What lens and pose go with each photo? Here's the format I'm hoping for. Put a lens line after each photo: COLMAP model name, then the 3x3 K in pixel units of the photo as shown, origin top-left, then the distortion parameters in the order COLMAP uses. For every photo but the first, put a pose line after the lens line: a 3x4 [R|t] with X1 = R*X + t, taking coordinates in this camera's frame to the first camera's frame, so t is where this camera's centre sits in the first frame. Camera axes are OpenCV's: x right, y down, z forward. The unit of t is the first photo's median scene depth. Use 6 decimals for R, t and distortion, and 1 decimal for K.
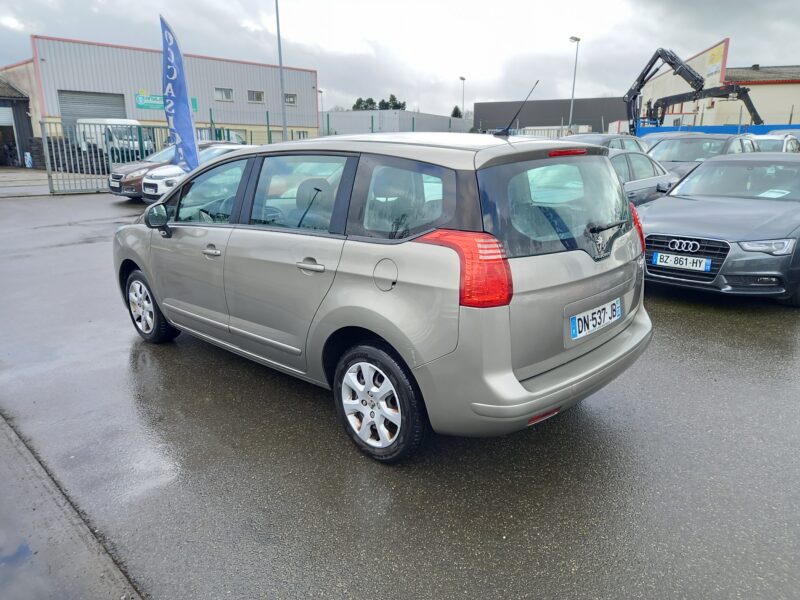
lens RADIAL K [[578.9, 0, 403.0], [0, 578.9, 295.6], [0, 0, 1]] dist [0.069595, -0.063406]
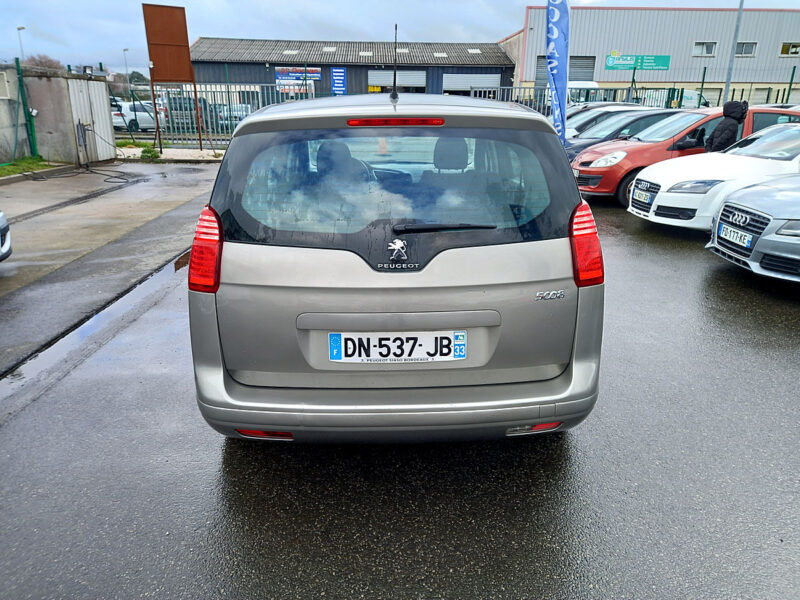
lens RADIAL K [[578.9, 0, 403.0], [0, 578.9, 295.6], [0, 0, 1]] dist [0.069595, -0.063406]
pose [[0.724693, 0.216746, -0.654096, 0.095758], [-0.177112, 0.975941, 0.127166, -0.014109], [0.665922, 0.023692, 0.745645, 0.055672]]
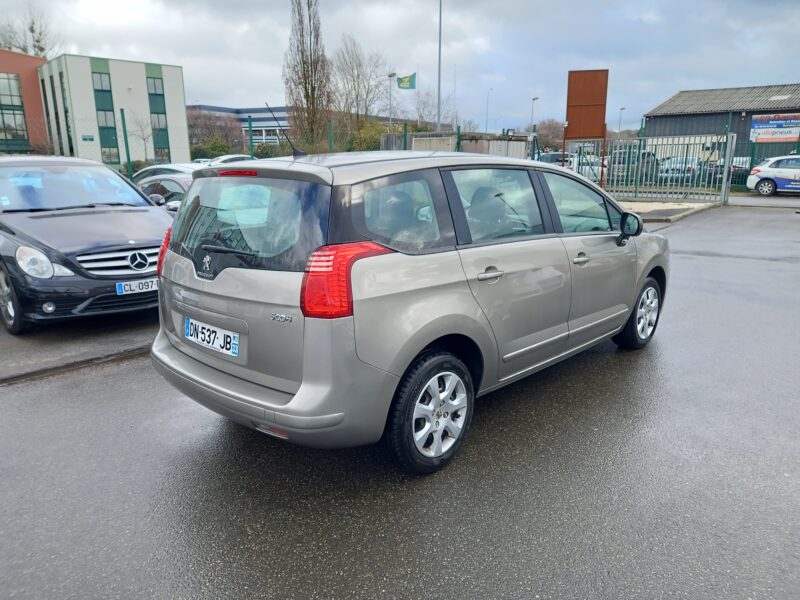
lens RADIAL K [[578.9, 0, 403.0], [0, 578.9, 295.6], [0, 0, 1]] dist [0.069595, -0.063406]
pose [[0.046618, 0.227215, -0.972728, 0.154112], [-0.243867, 0.946911, 0.209497, -0.037205], [0.968688, 0.227450, 0.099554, 0.144190]]
